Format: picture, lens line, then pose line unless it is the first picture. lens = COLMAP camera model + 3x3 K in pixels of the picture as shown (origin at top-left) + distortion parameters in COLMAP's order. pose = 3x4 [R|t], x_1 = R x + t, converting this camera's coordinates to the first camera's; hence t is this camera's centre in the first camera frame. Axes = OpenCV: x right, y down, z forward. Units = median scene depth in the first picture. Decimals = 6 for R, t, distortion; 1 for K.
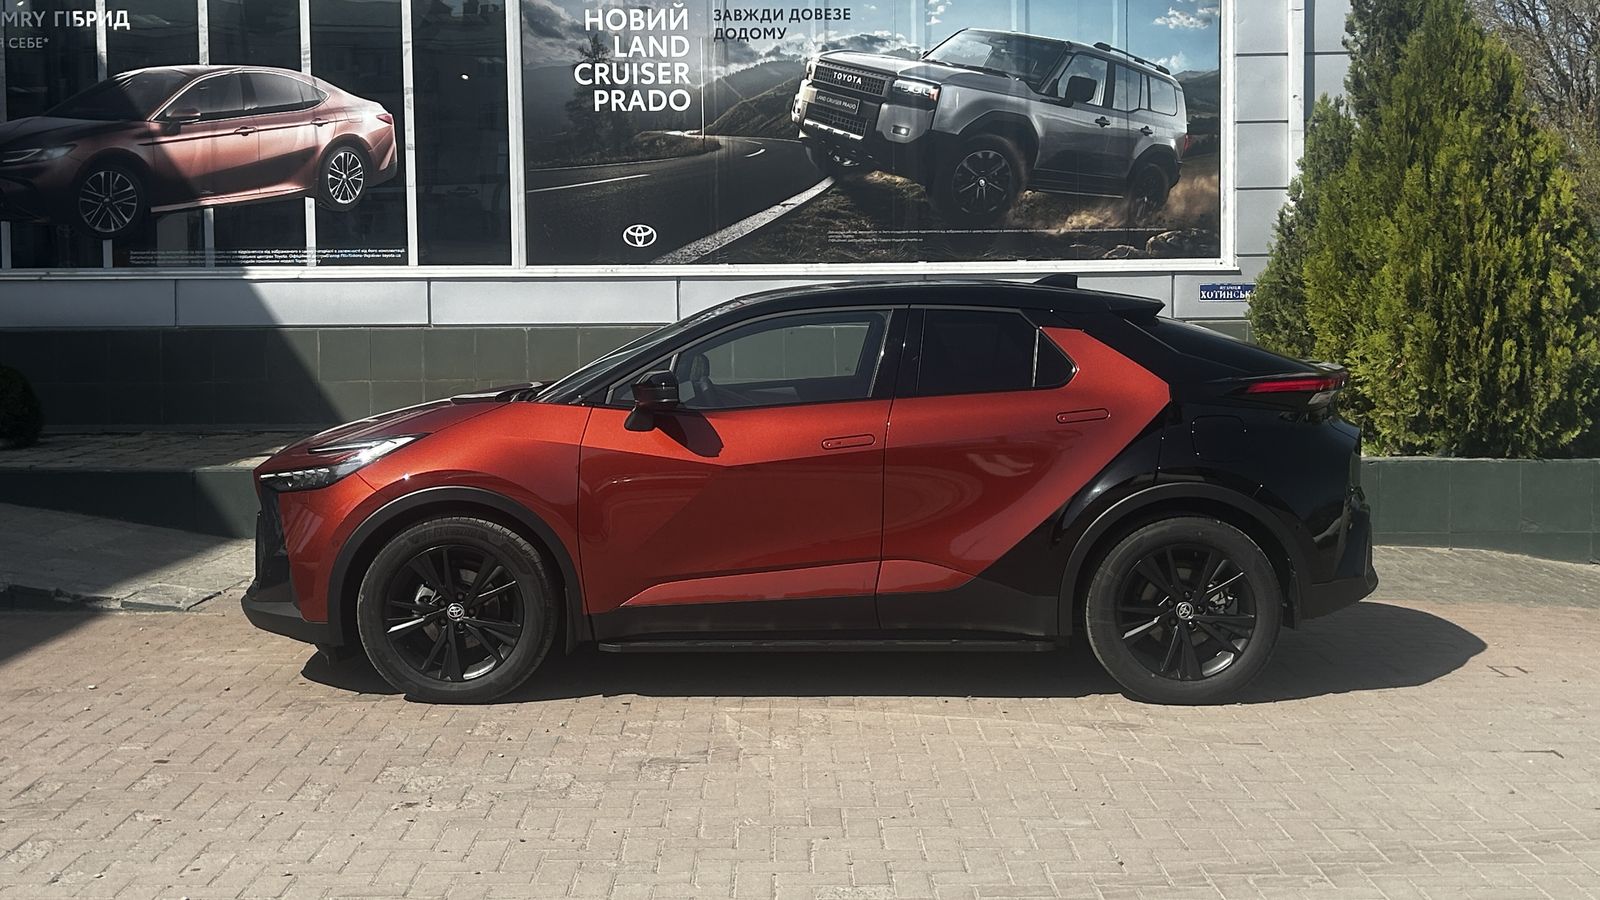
lens RADIAL K [[1820.7, 0, 799.0], [0, 1820.7, 413.7], [0, 0, 1]] dist [0.189270, -0.485176]
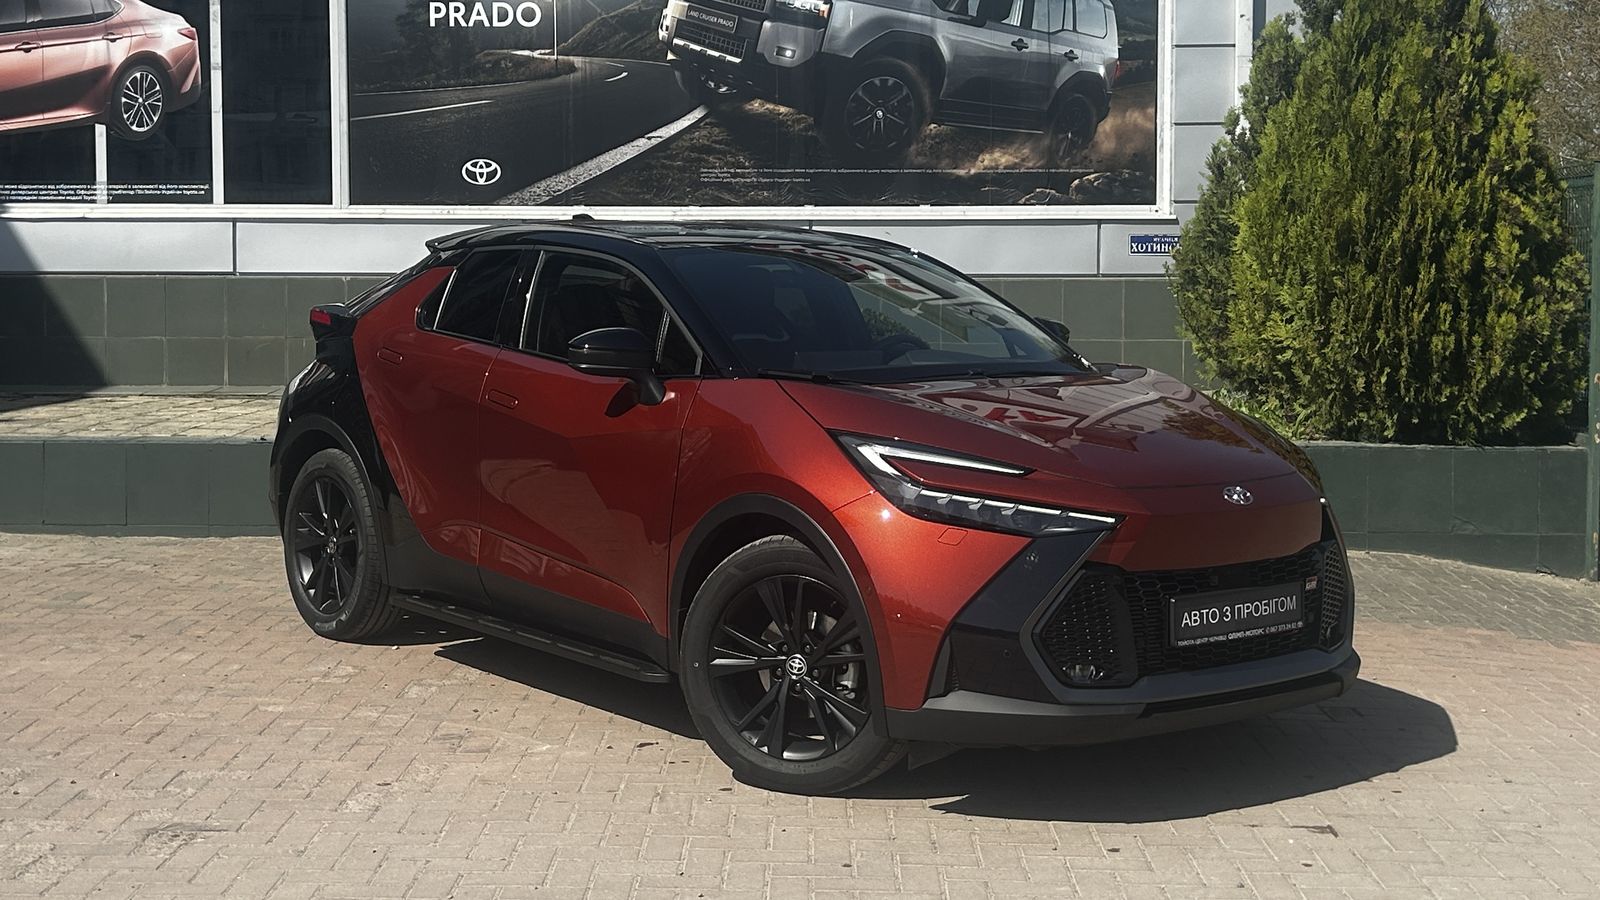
lens RADIAL K [[1994.8, 0, 773.6], [0, 1994.8, 385.5], [0, 0, 1]] dist [0.187864, -0.527255]
pose [[0.999636, 0.011240, -0.024542, 0.074994], [-0.011147, 0.999930, 0.003907, -0.001972], [0.024585, -0.003632, 0.999691, 0.058168]]
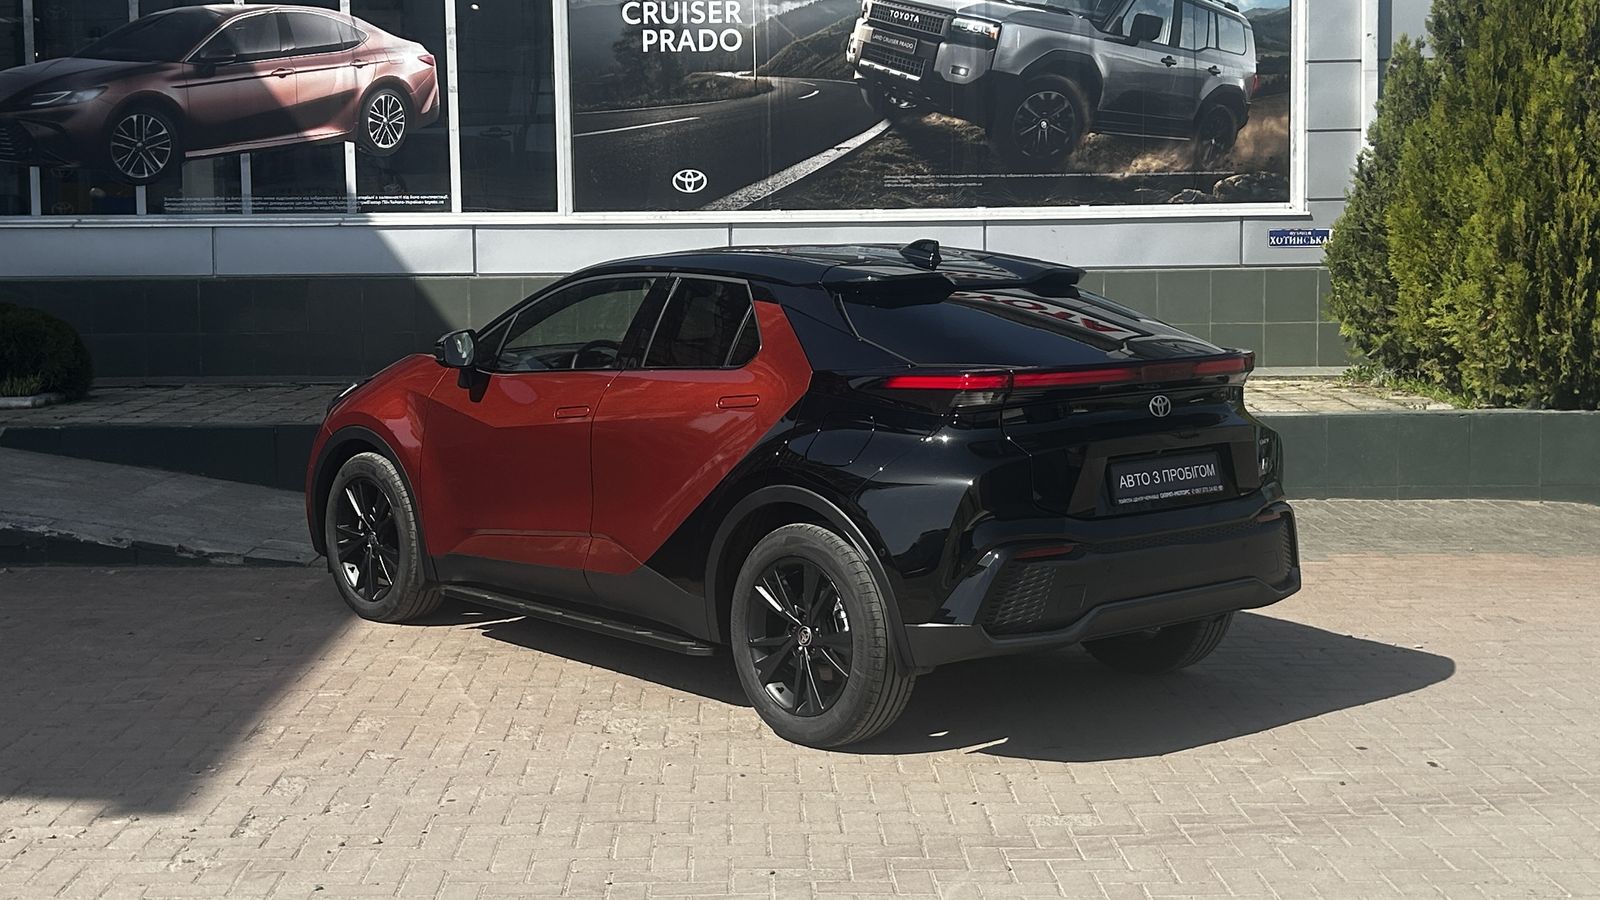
lens RADIAL K [[1983.4, 0, 779.5], [0, 1983.4, 408.1], [0, 0, 1]] dist [0.199865, -0.521160]
pose [[0.999981, -0.002272, 0.005786, -0.046015], [0.002115, 0.999637, 0.026844, -0.005298], [-0.005845, -0.026831, 0.999623, -0.058033]]
